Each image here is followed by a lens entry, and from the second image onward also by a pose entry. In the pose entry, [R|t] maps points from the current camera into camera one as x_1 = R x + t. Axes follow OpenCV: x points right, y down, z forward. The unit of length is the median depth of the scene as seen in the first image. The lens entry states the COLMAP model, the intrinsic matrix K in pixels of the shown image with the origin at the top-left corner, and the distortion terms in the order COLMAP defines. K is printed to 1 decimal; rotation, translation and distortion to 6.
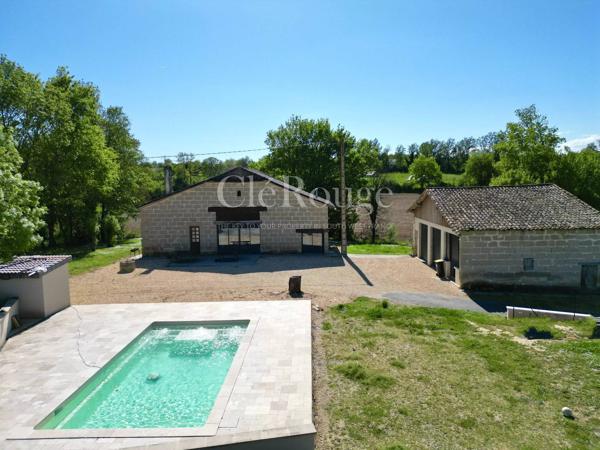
lens RADIAL K [[423.2, 0, 300.3], [0, 423.2, 213.5], [0, 0, 1]] dist [0.084446, -0.081191]
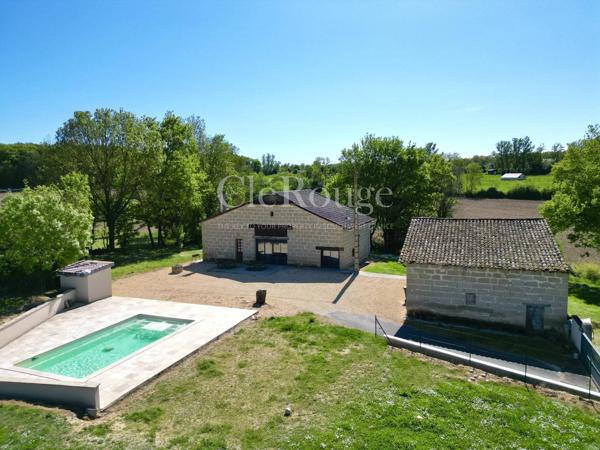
lens RADIAL K [[423.2, 0, 300.3], [0, 423.2, 213.5], [0, 0, 1]] dist [0.084446, -0.081191]
pose [[0.935037, 0.031688, -0.353131, 0.506689], [-0.029443, 0.999498, 0.011729, -0.092841], [0.353325, -0.000570, 0.935500, -0.134859]]
